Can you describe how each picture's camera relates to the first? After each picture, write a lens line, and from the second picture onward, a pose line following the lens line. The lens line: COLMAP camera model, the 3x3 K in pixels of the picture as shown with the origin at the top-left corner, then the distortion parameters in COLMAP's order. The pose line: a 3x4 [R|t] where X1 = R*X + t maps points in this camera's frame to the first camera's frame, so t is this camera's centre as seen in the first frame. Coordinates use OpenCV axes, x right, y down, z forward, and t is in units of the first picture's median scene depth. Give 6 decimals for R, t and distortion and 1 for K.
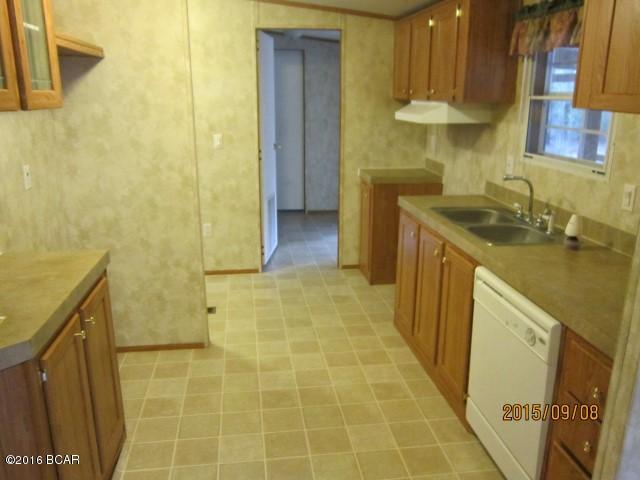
lens RADIAL K [[538.6, 0, 320.0], [0, 538.6, 240.0], [0, 0, 1]] dist [-0.036937, 0.002768]
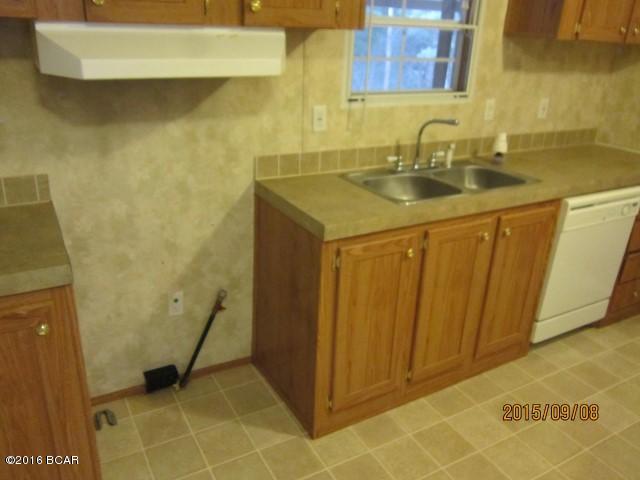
lens RADIAL K [[538.6, 0, 320.0], [0, 538.6, 240.0], [0, 0, 1]] dist [-0.036937, 0.002768]
pose [[-0.371272, -0.365426, 0.853593, -0.392051], [0.205143, 0.864302, 0.459237, -0.409980], [-0.905579, 0.345611, -0.245926, 1.535780]]
